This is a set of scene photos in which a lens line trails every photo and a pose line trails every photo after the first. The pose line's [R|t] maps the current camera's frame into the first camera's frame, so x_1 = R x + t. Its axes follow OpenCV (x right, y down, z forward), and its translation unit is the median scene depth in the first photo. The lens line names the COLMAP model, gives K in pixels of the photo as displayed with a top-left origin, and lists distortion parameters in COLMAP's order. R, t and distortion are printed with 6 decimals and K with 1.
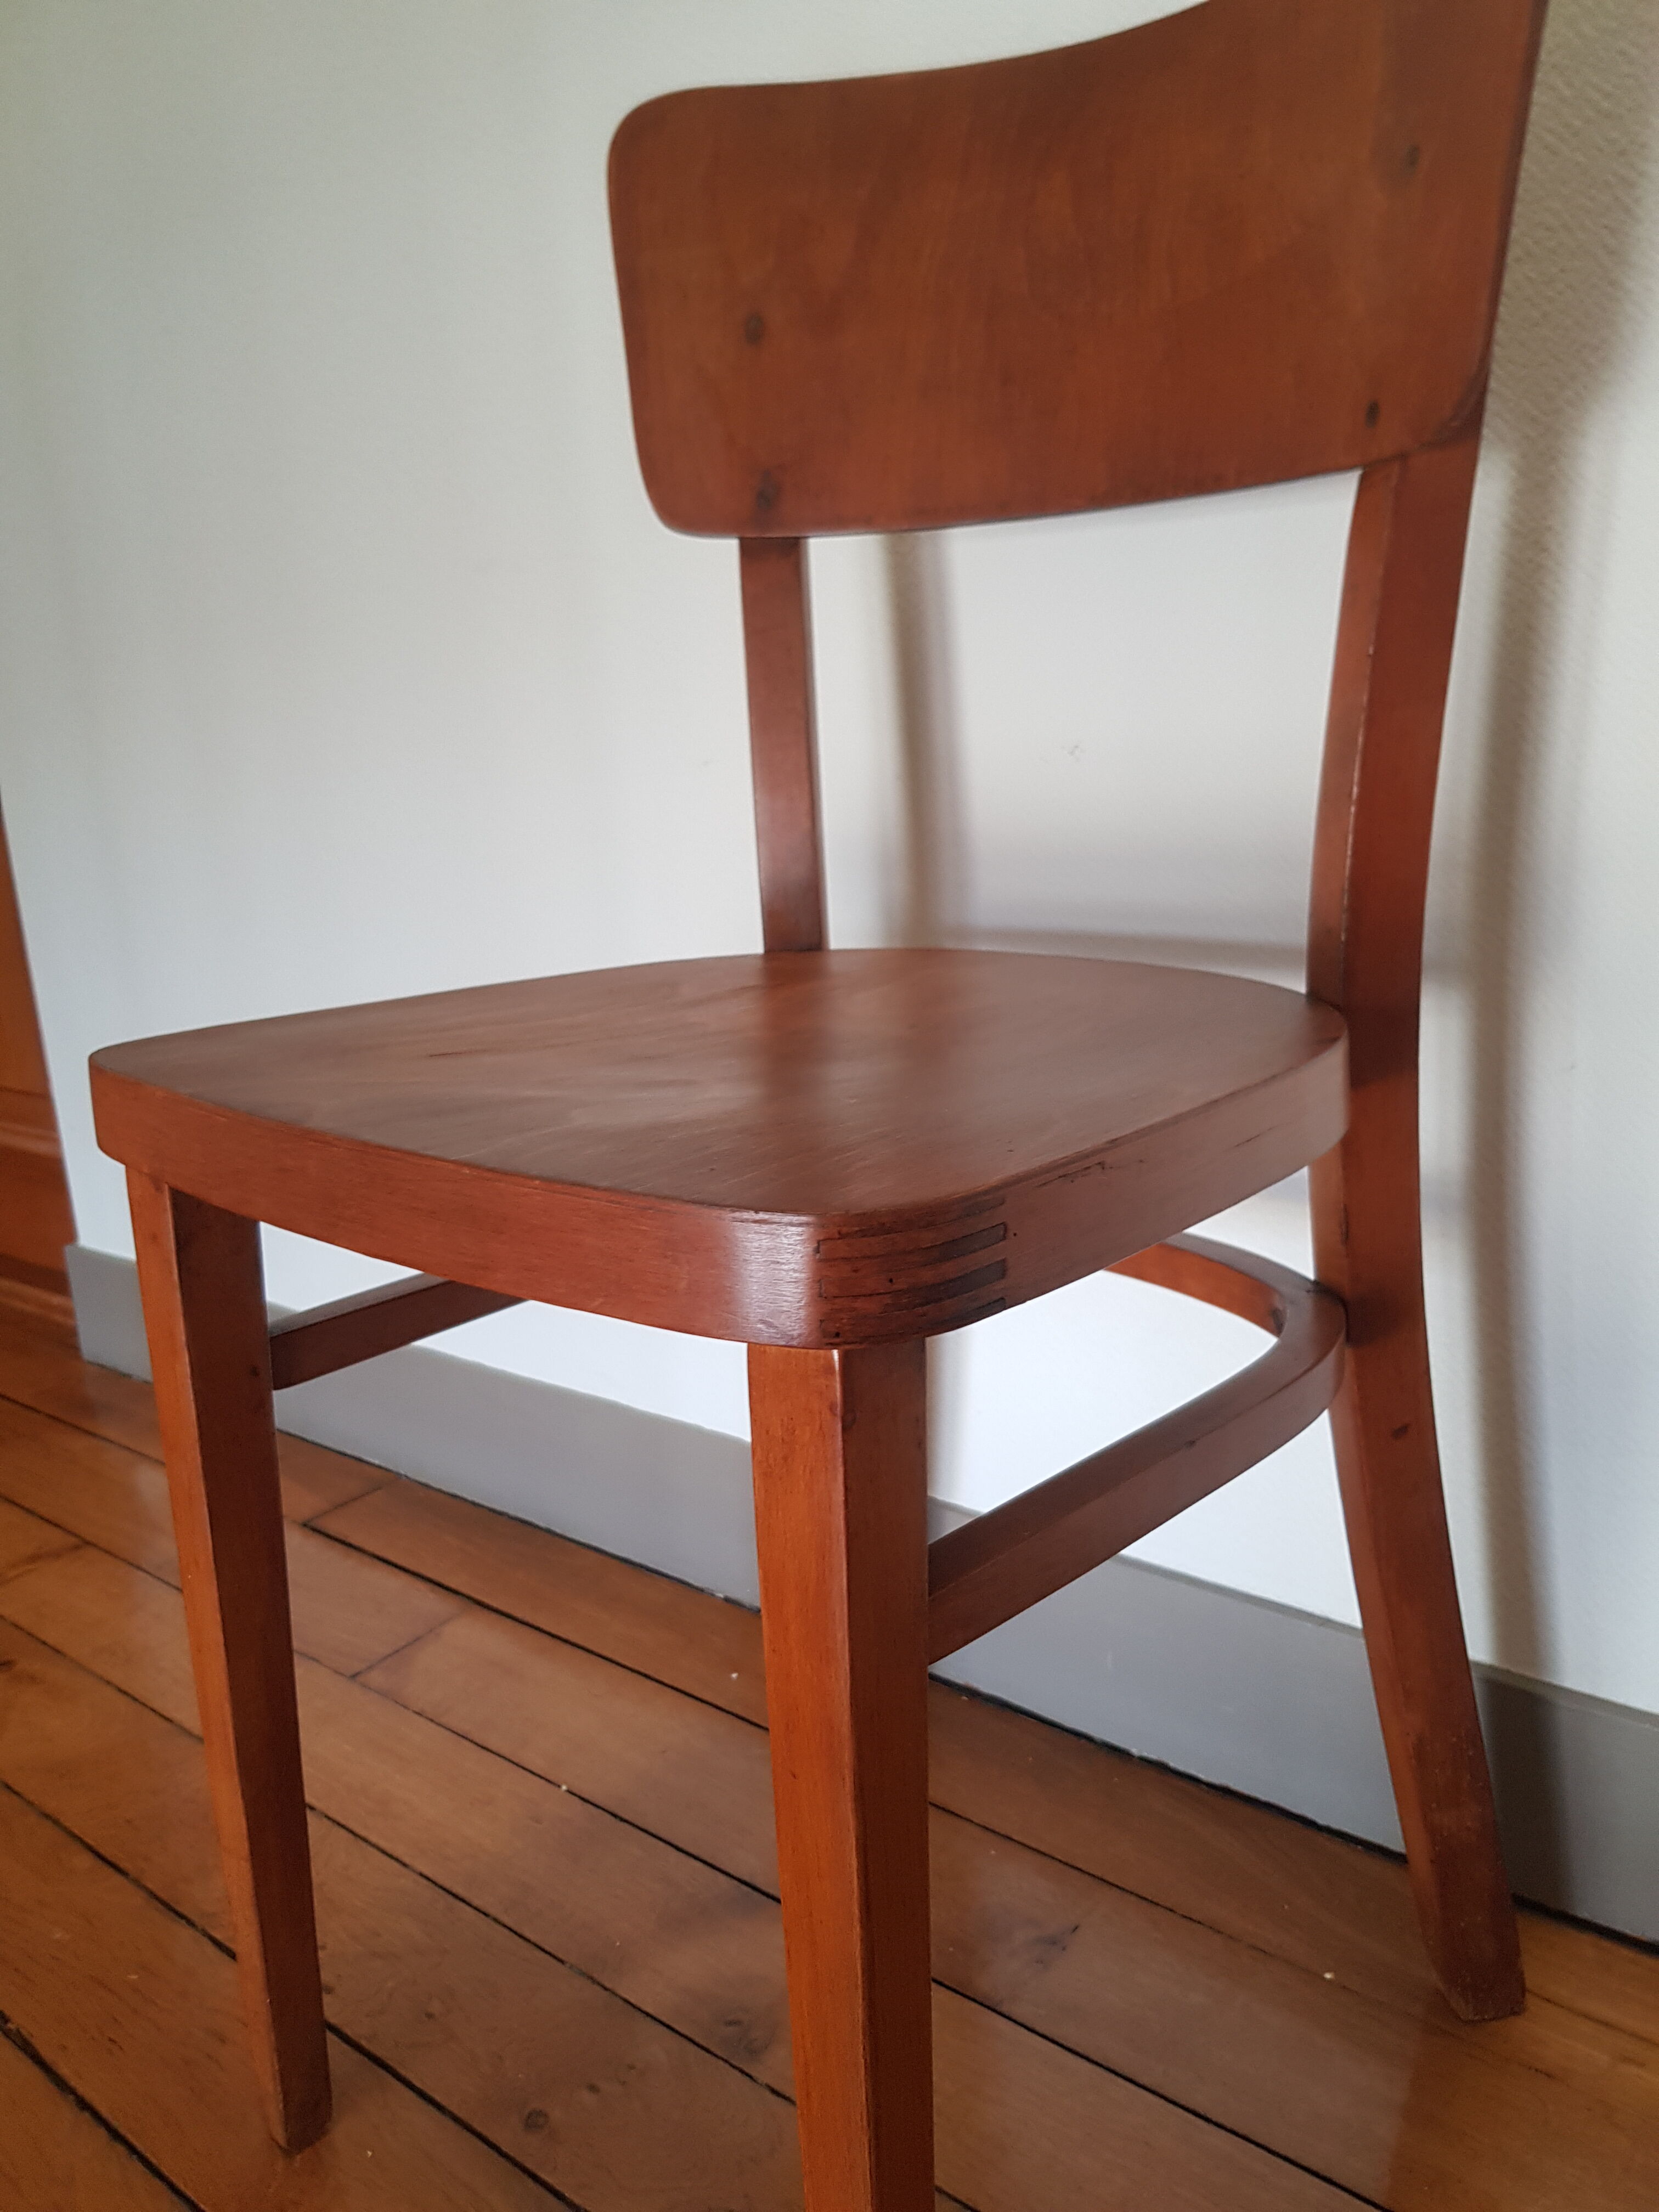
lens RADIAL K [[1733.8, 0, 829.5], [0, 1733.8, 1106.0], [0, 0, 1]] dist [-0.016830, -0.010268]
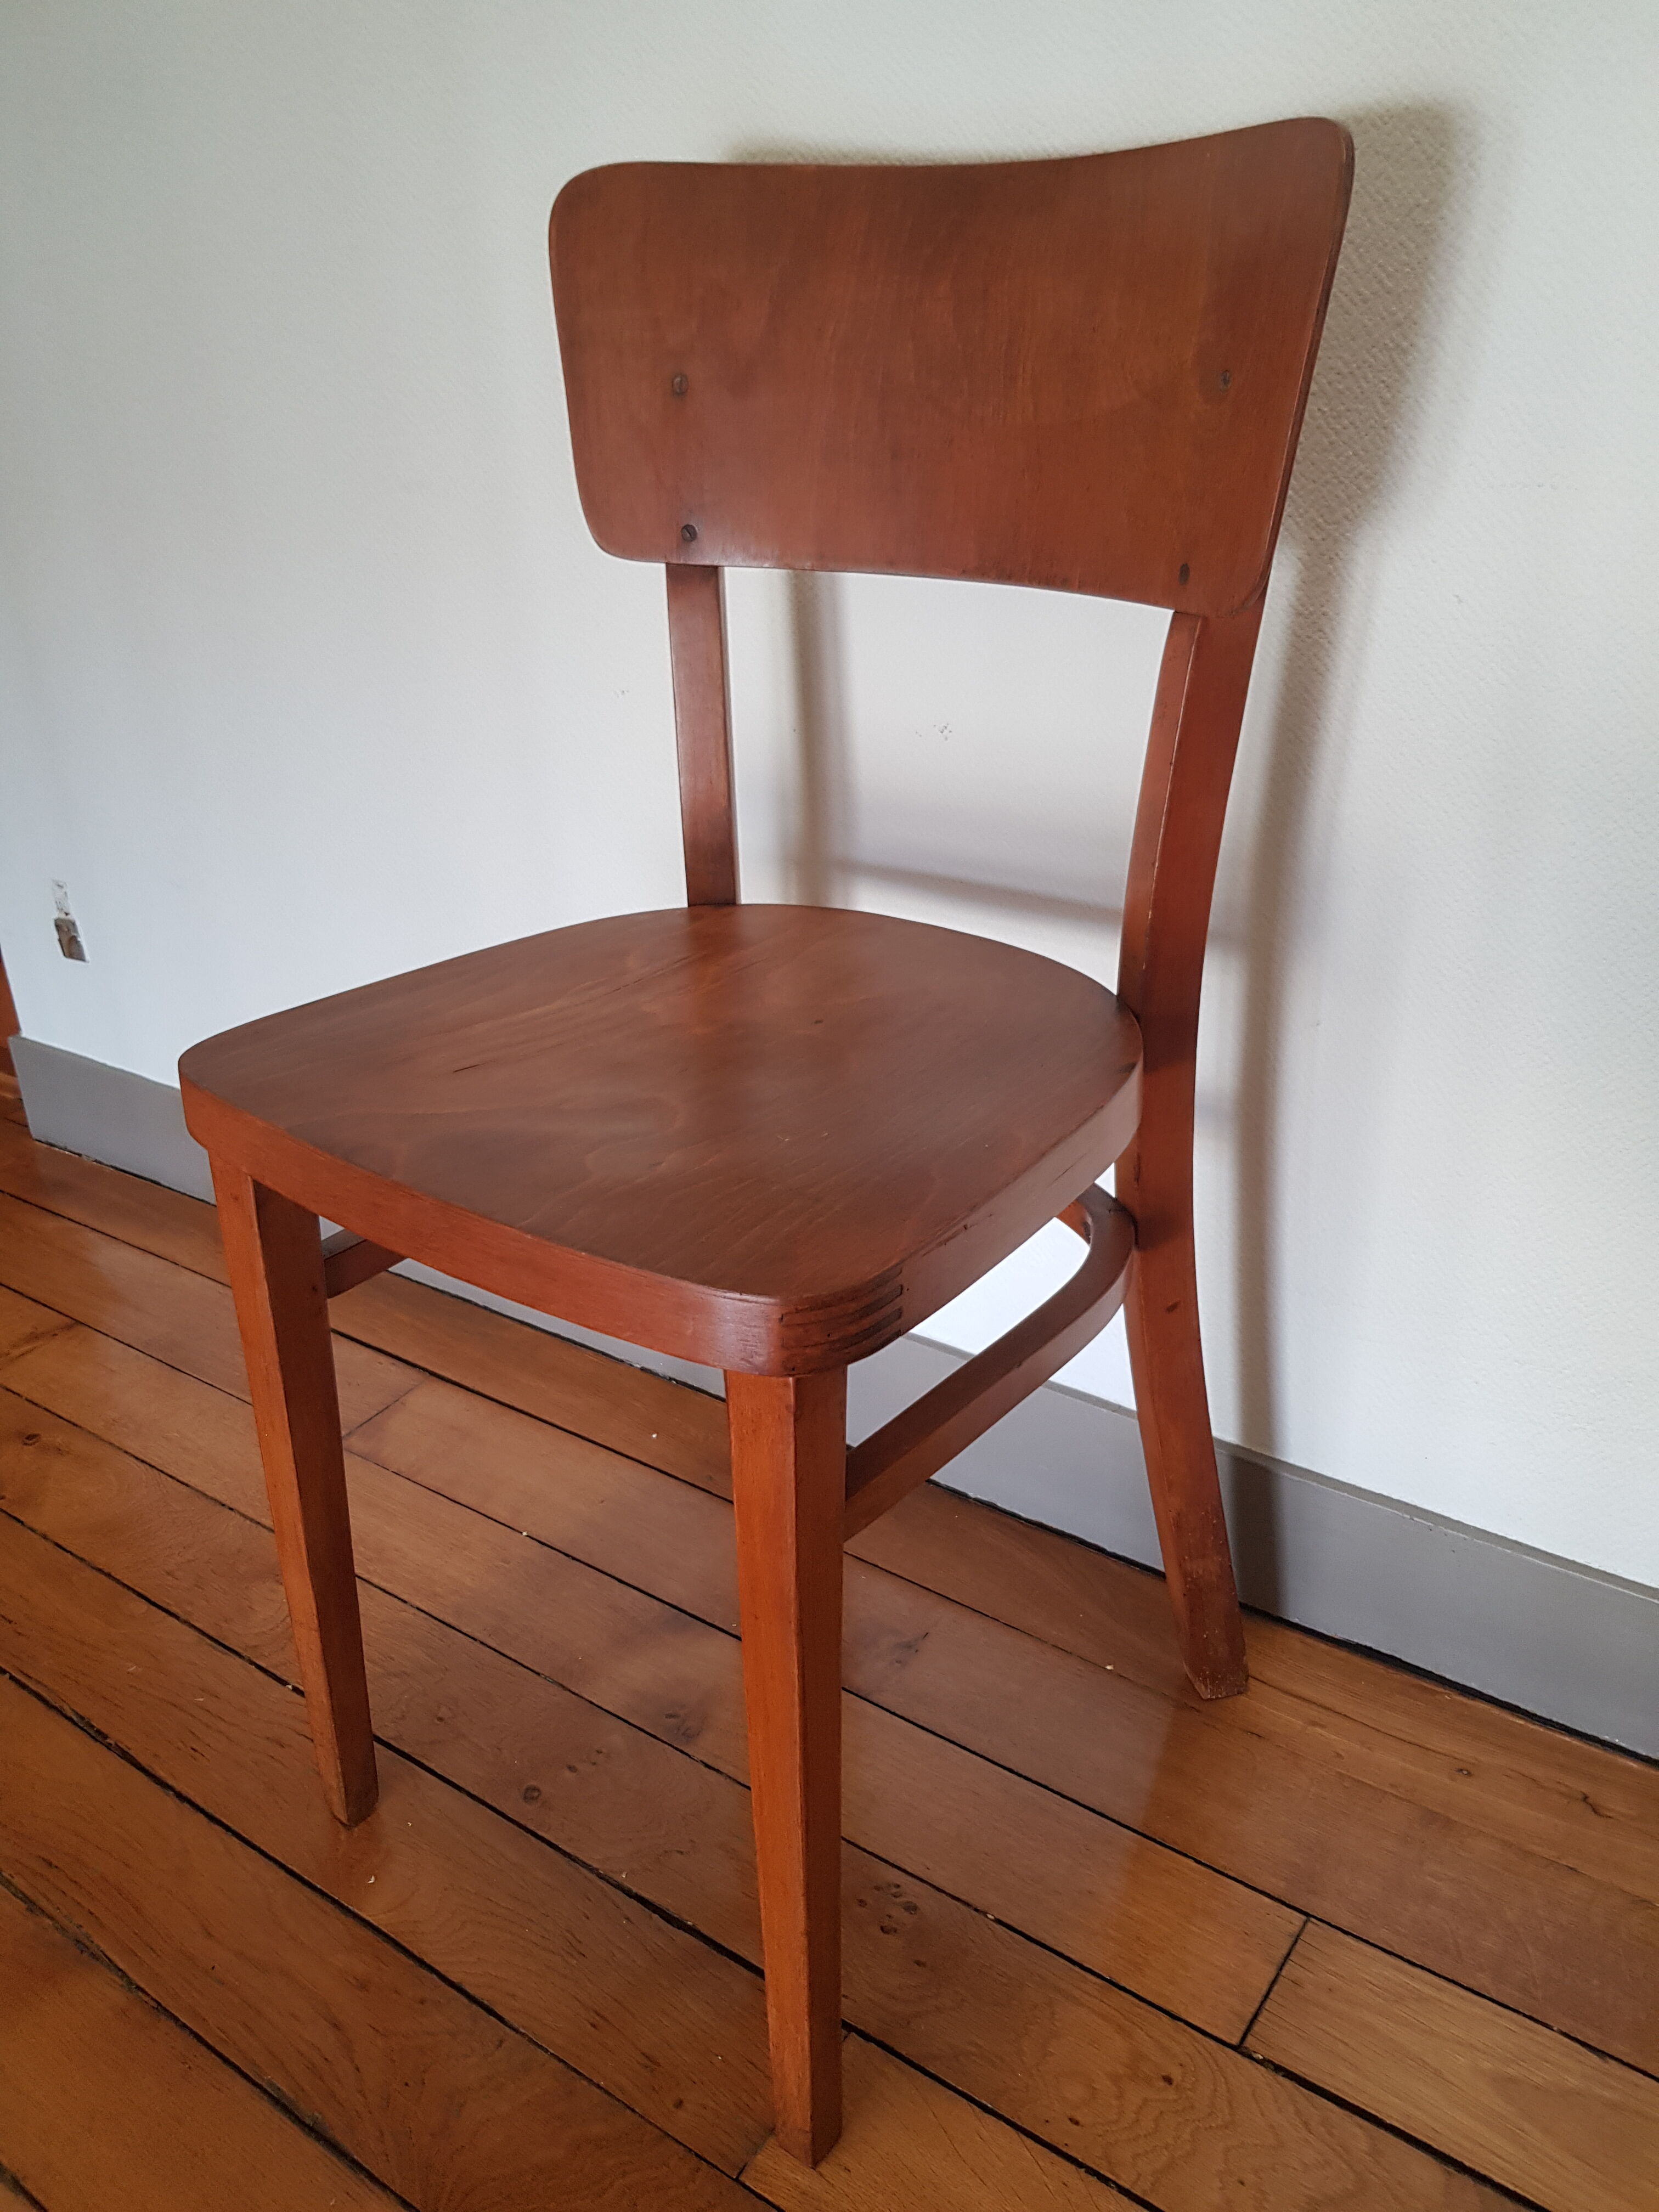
lens RADIAL K [[1667.8, 0, 829.5], [0, 1667.8, 1106.0], [0, 0, 1]] dist [0.030906, -0.074429]
pose [[0.996187, -0.008058, 0.086871, -0.045215], [-0.008457, 0.982118, 0.188075, -0.188176], [-0.086833, -0.188092, 0.978305, -0.204661]]
